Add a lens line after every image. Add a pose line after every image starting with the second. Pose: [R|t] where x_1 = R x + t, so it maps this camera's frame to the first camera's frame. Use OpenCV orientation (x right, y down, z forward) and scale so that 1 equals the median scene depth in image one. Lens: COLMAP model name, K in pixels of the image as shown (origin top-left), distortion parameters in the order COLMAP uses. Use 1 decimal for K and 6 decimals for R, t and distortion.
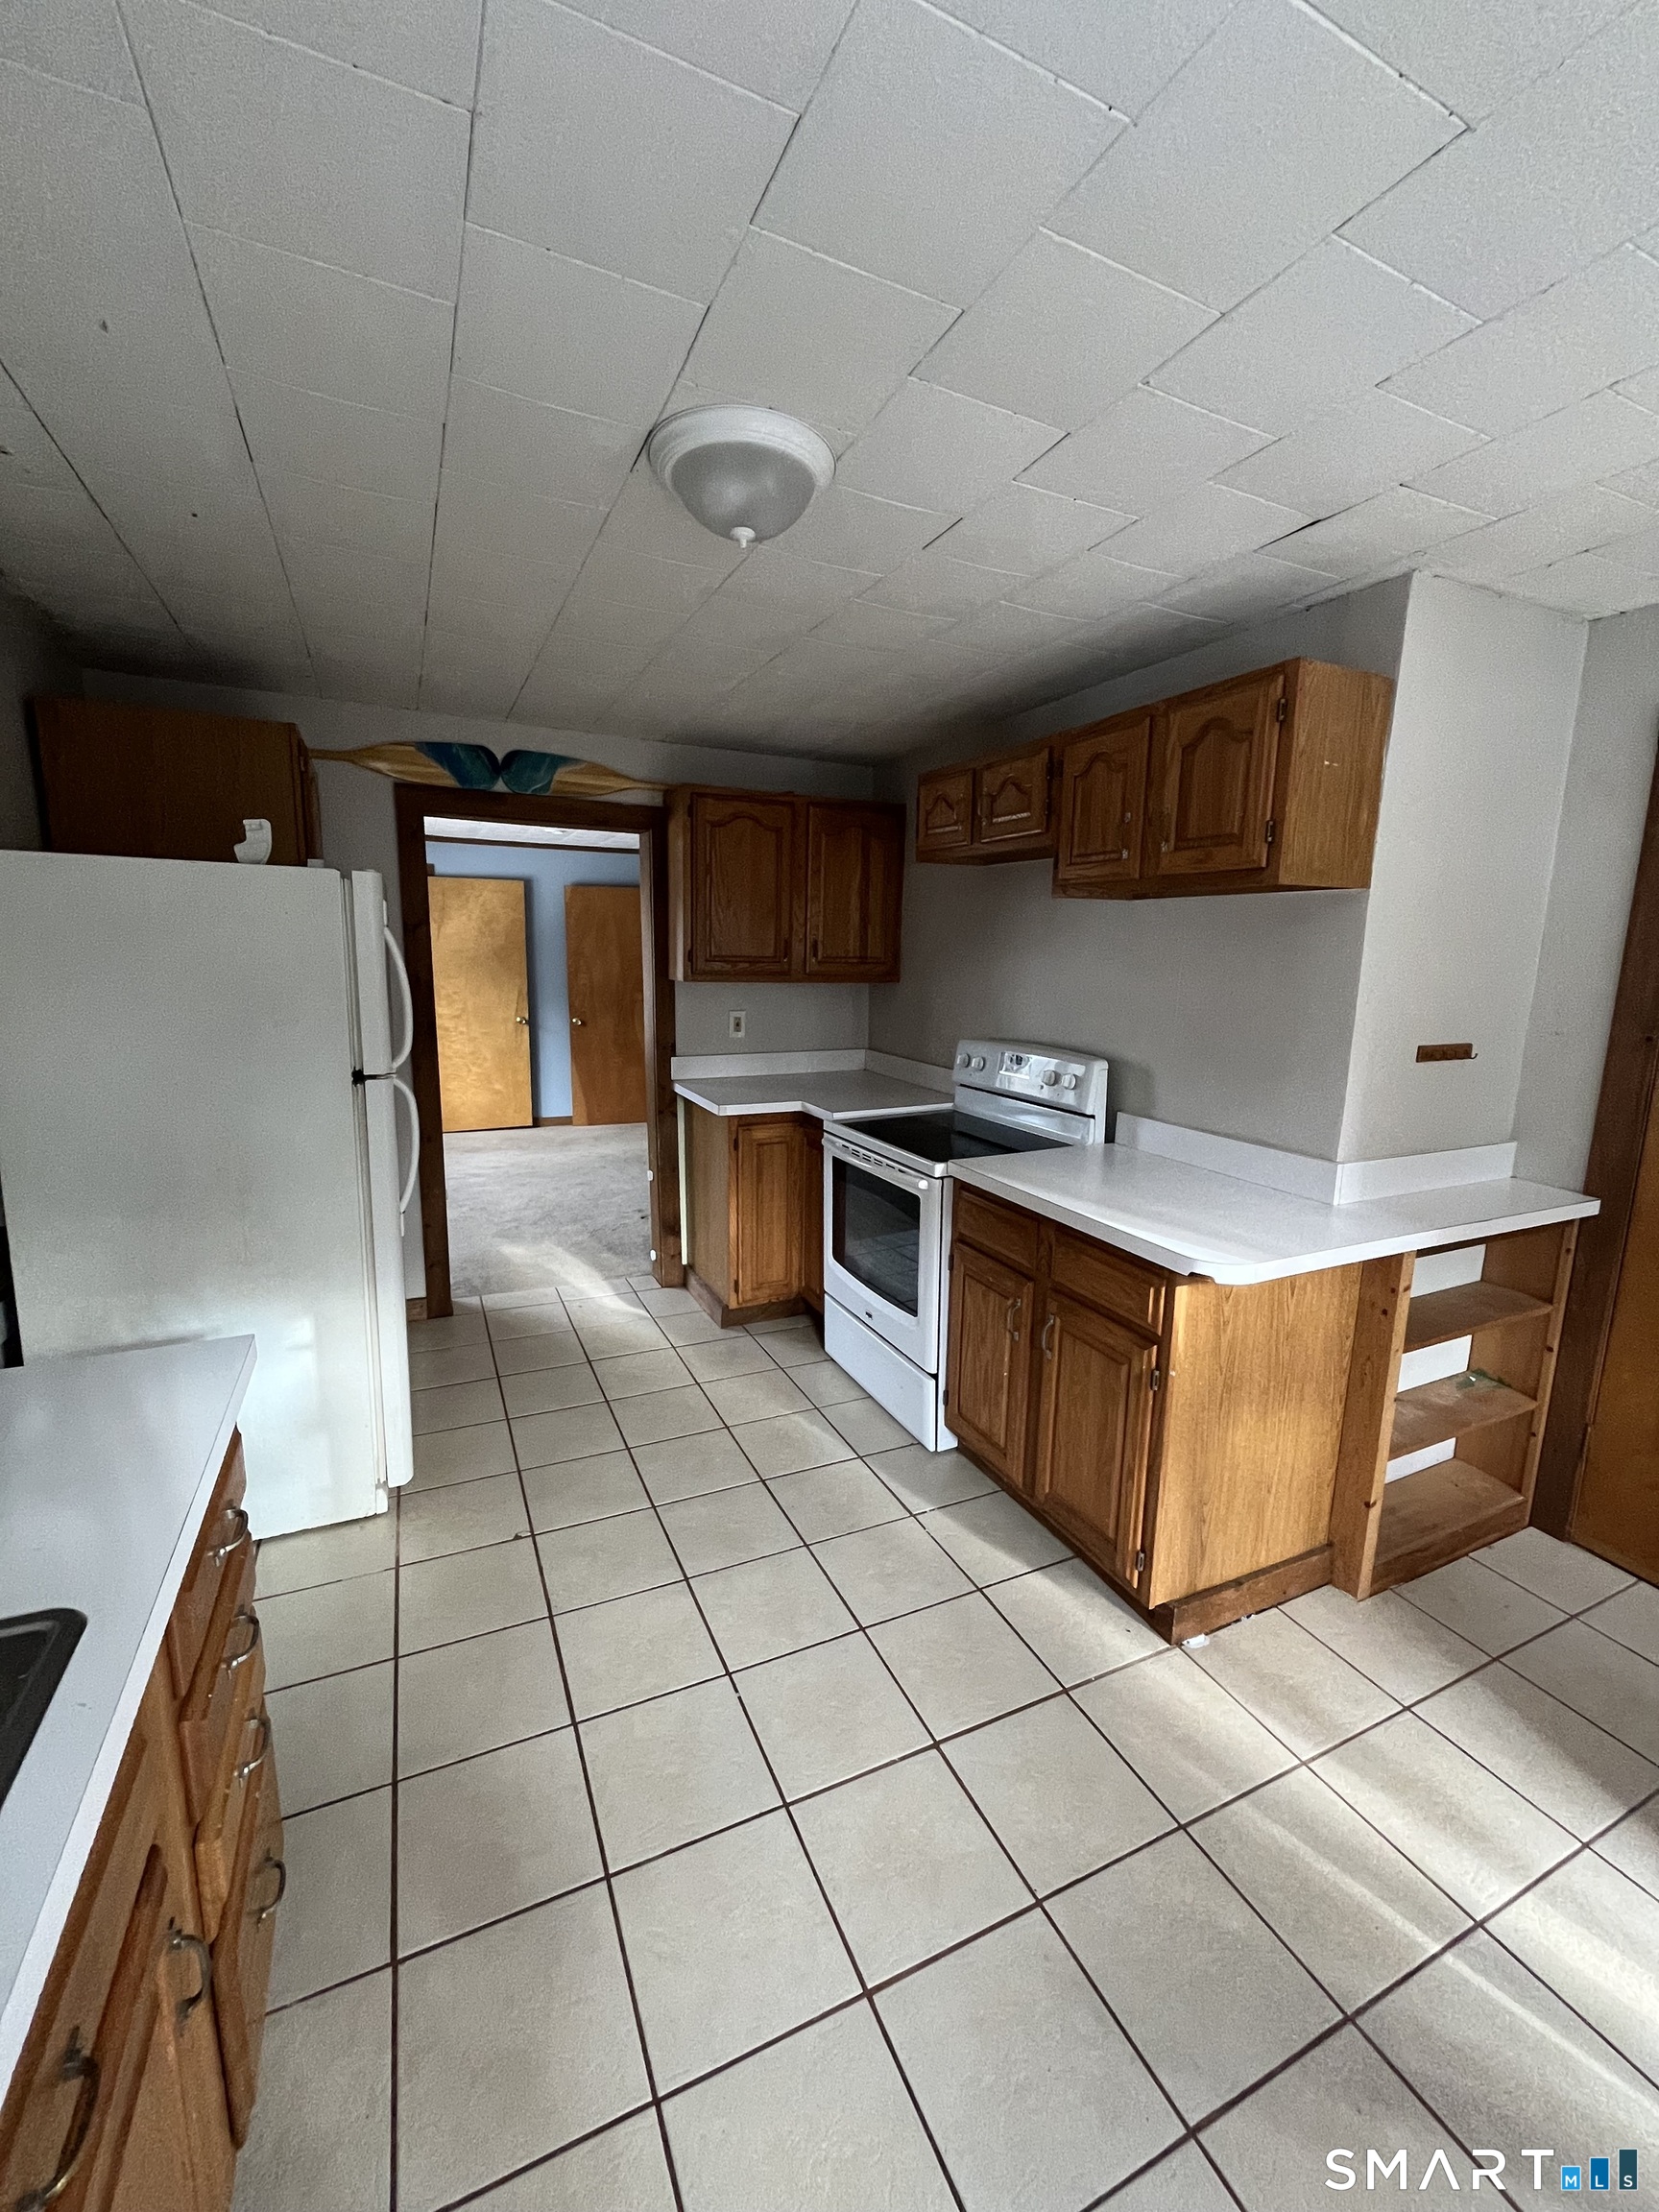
lens RADIAL K [[889.8, 0, 821.8], [0, 889.8, 1097.6], [0, 0, 1]] dist [-0.002279, -0.000093]
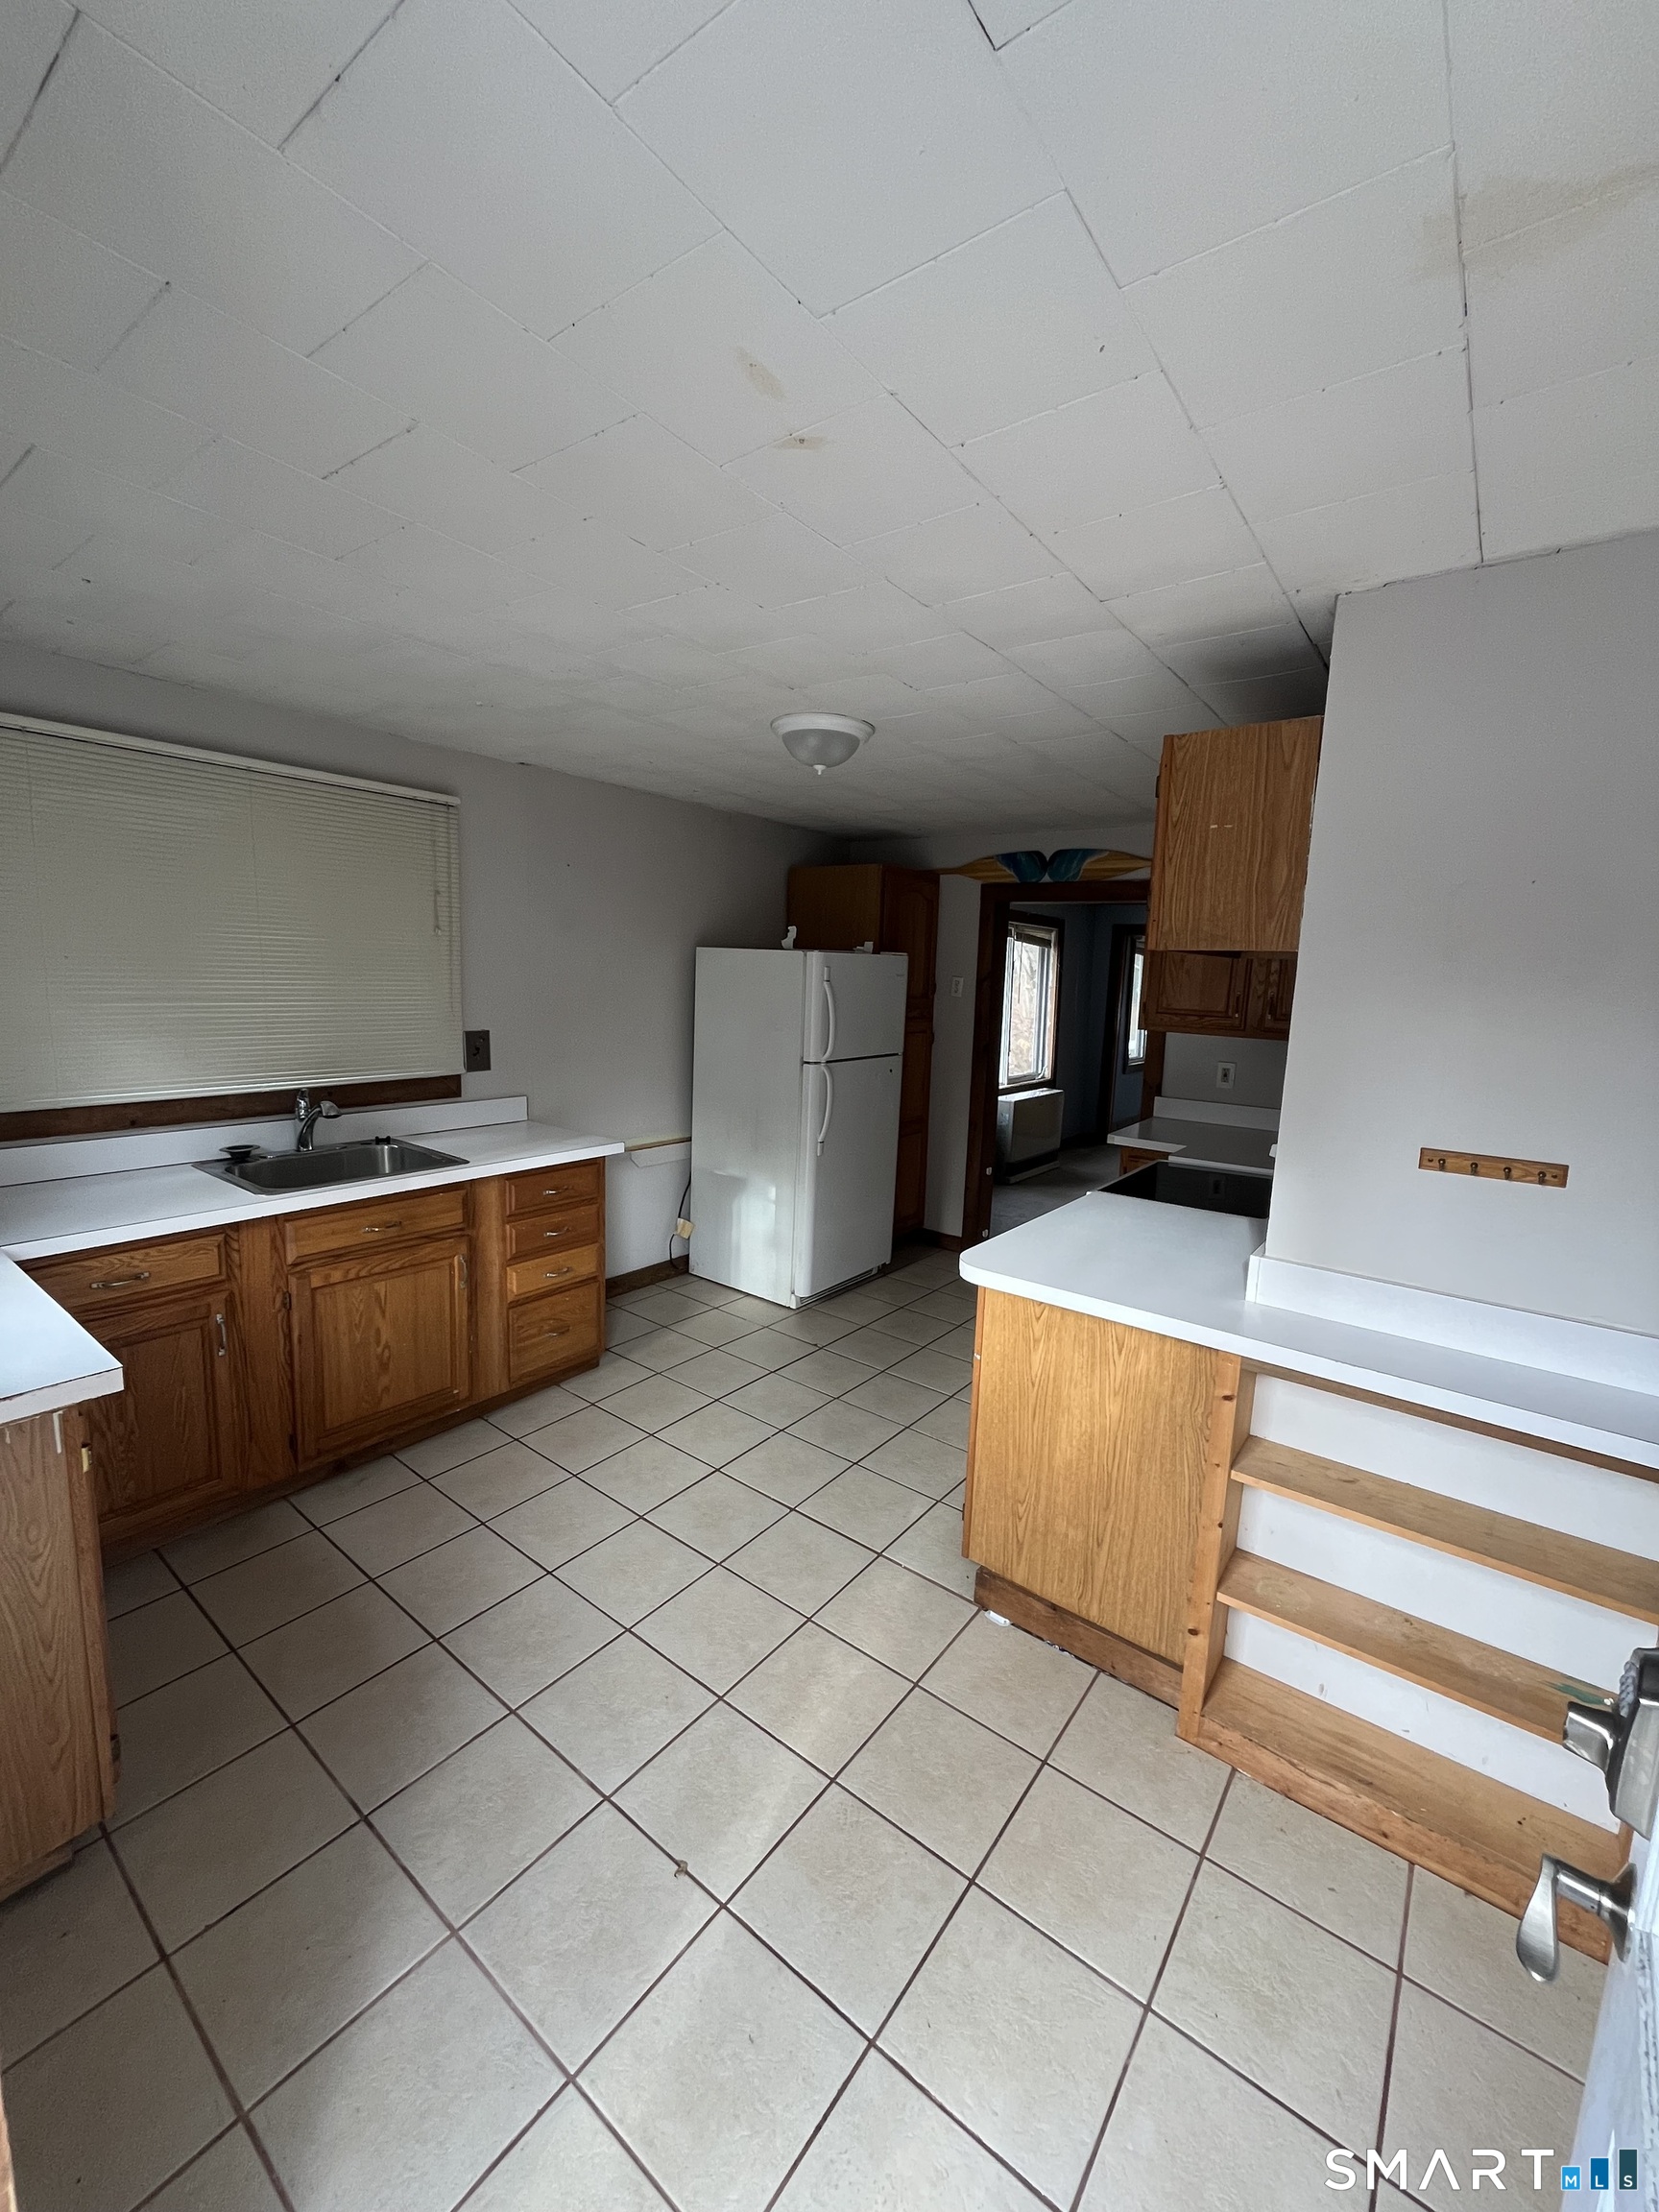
lens RADIAL K [[889.8, 0, 821.8], [0, 889.8, 1097.6], [0, 0, 1]] dist [-0.002279, -0.000093]
pose [[0.456524, 0.124451, -0.880964, 0.762059], [-0.171447, 0.983916, 0.050149, -0.034062], [0.873036, 0.128145, 0.470518, 0.118551]]
